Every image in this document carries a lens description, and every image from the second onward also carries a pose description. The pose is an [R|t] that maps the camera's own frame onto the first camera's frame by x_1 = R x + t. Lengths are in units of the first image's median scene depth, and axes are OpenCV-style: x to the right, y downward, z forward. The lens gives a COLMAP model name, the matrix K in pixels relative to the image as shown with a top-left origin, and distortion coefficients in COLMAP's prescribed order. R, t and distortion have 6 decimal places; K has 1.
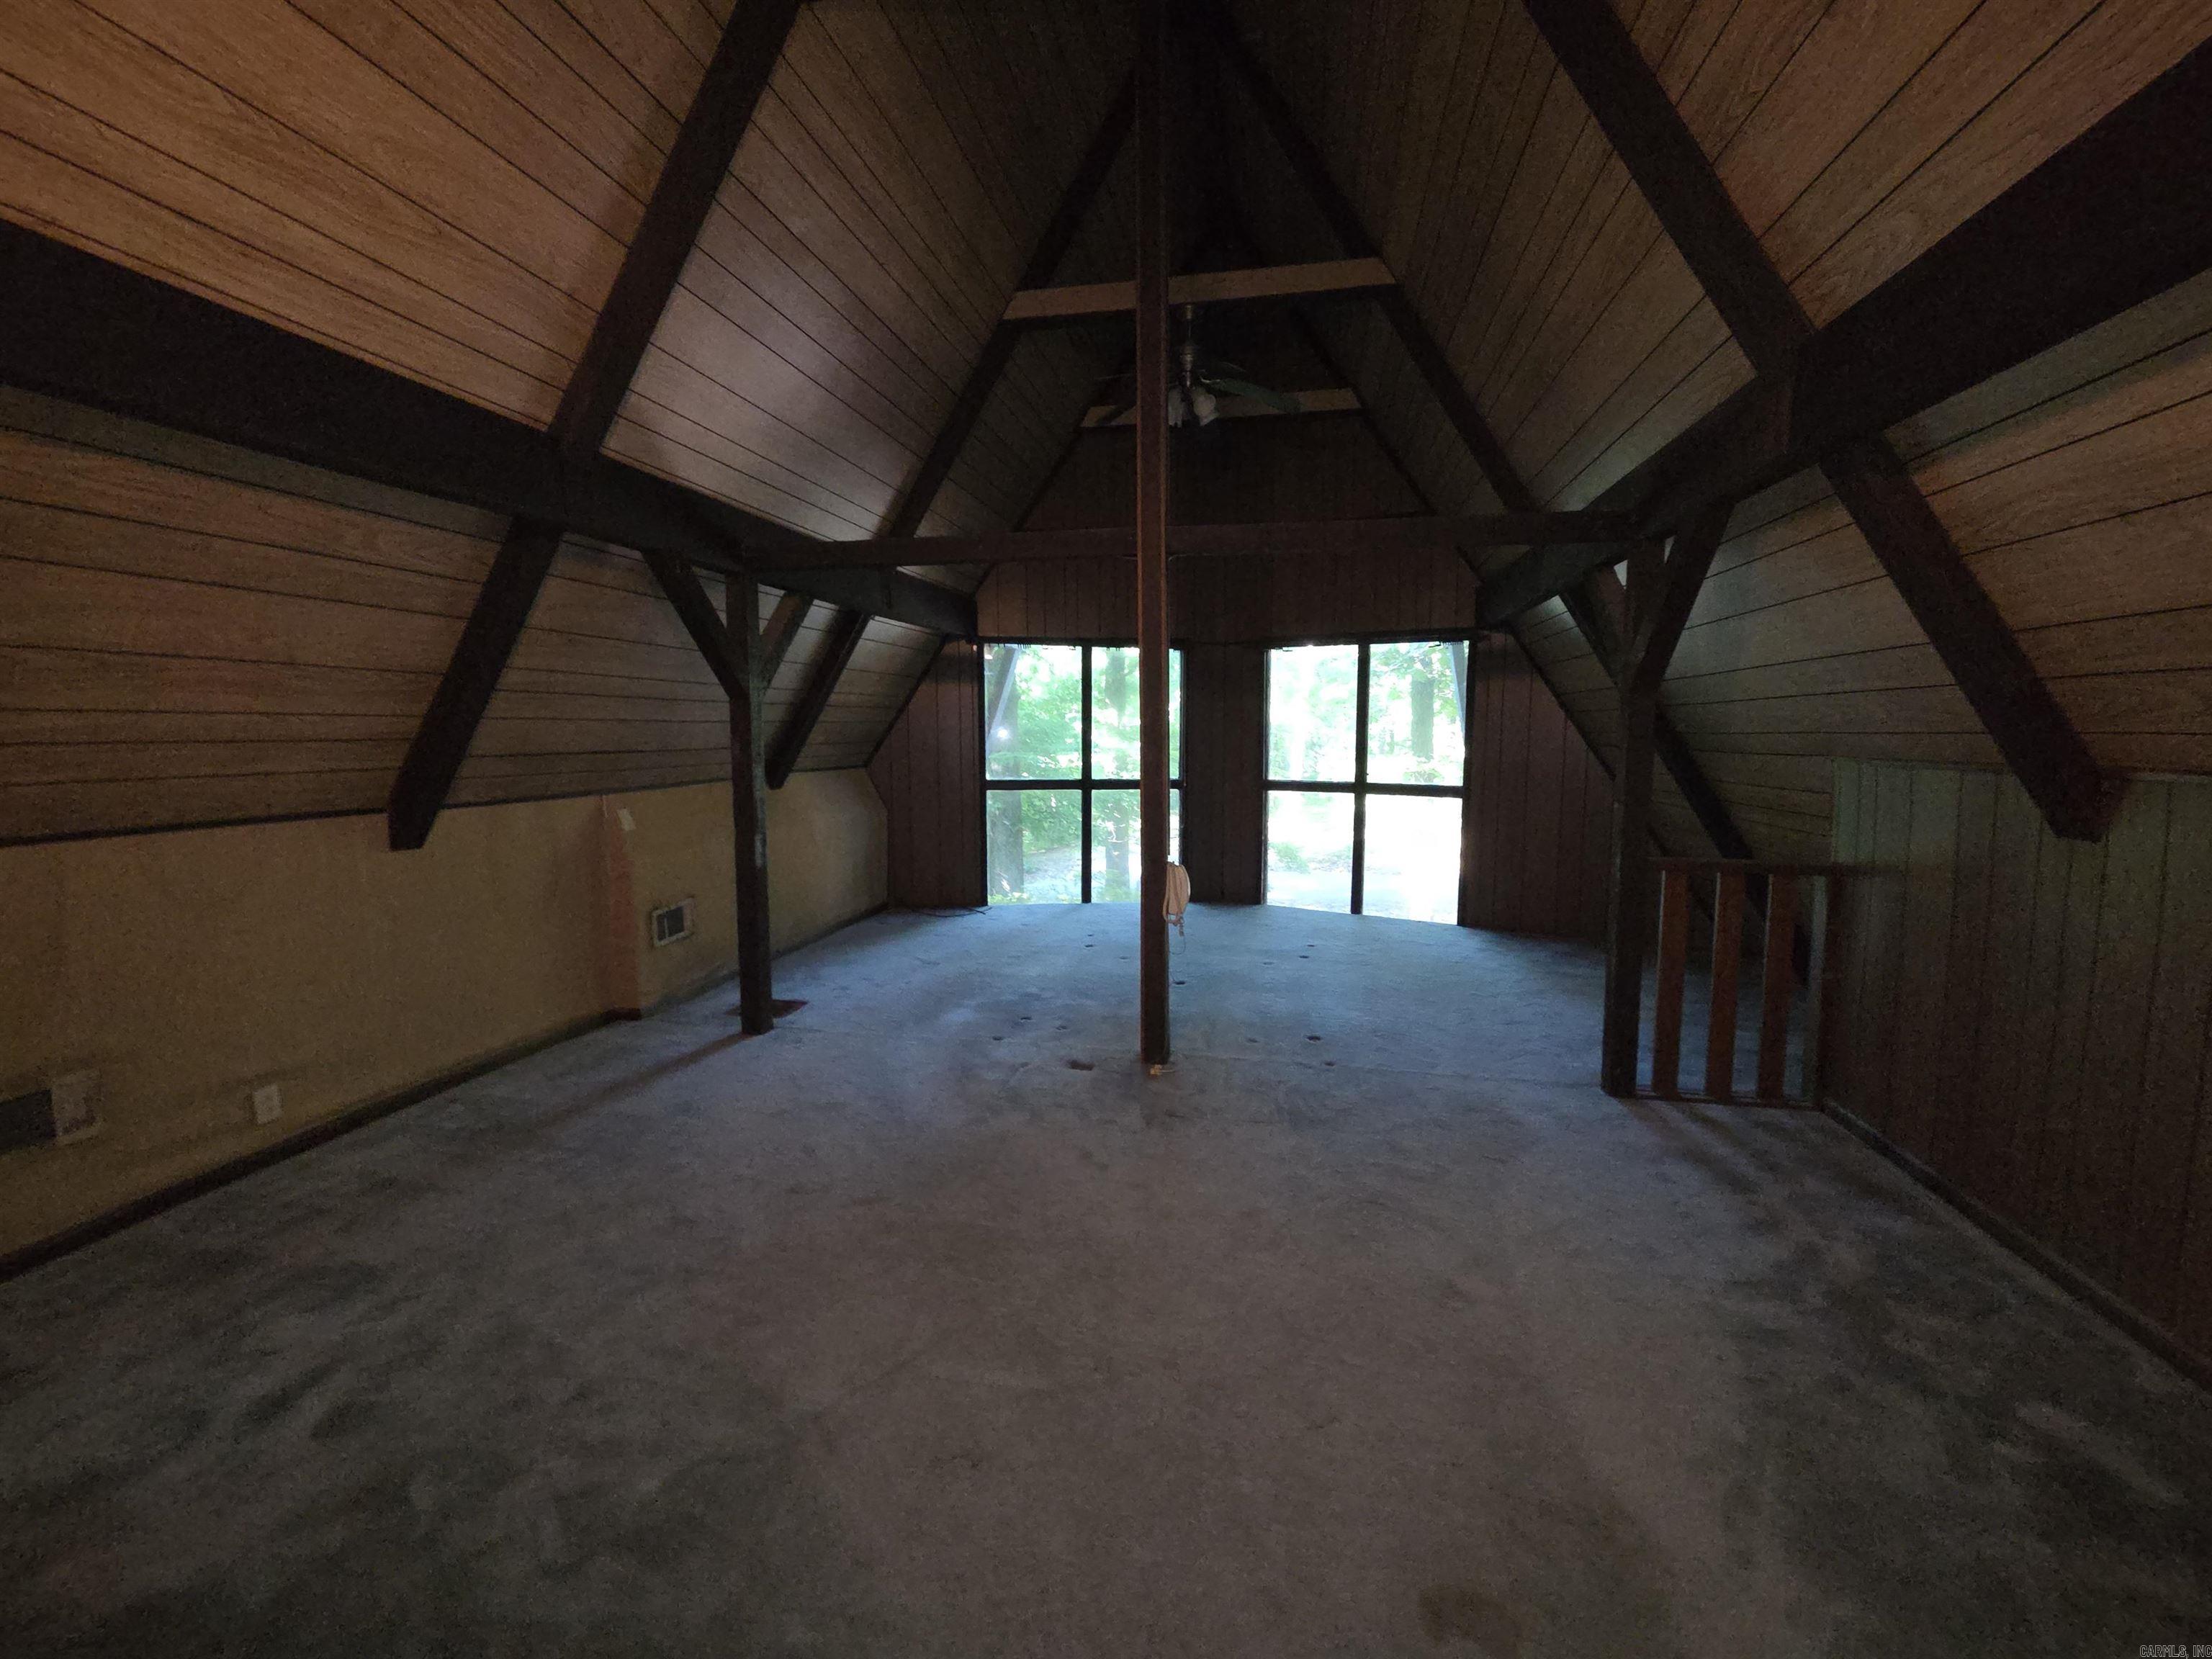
lens RADIAL K [[913.7, 0, 1108.7], [0, 913.7, 833.2], [0, 0, 1]] dist [0.004027, -0.000694]
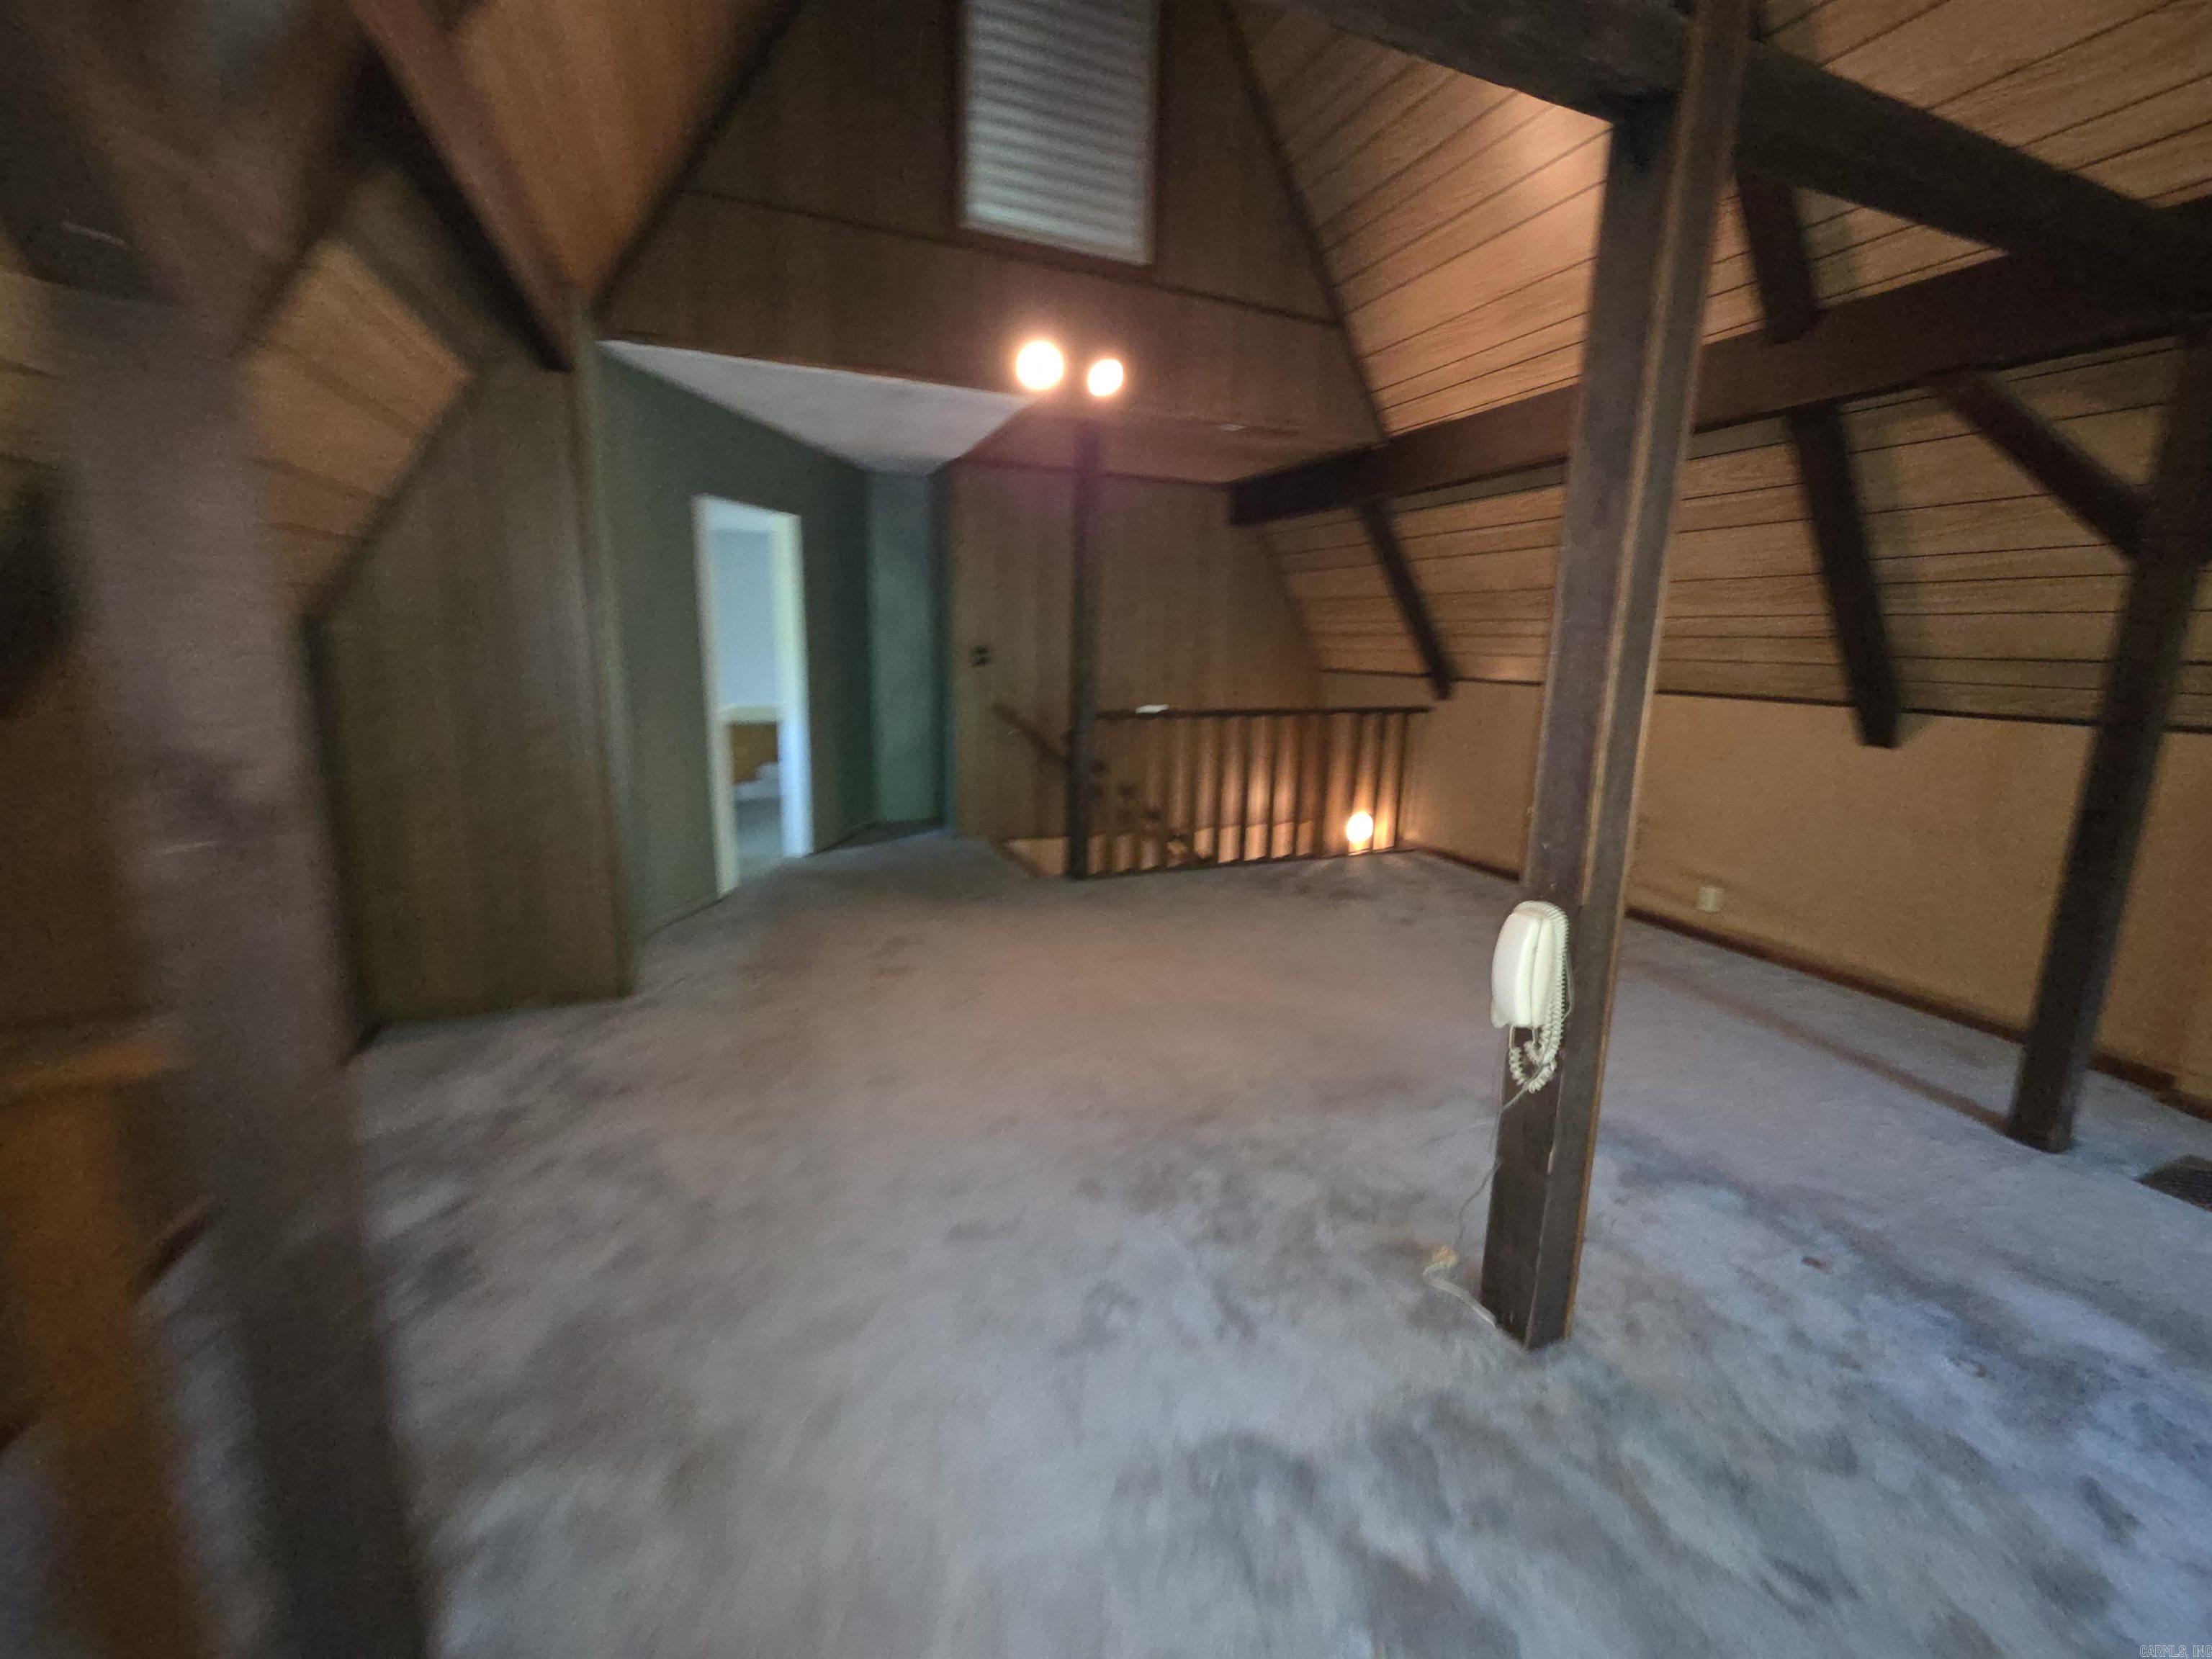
lens RADIAL K [[913.7, 0, 1107.5], [0, 913.7, 817.6], [0, 0, 1]] dist [0.004027, -0.000694]
pose [[-0.831973, 0.093606, -0.546863, 0.451886], [-0.079333, 0.955465, 0.284240, -0.111557], [0.549115, 0.279864, -0.787495, 1.166486]]
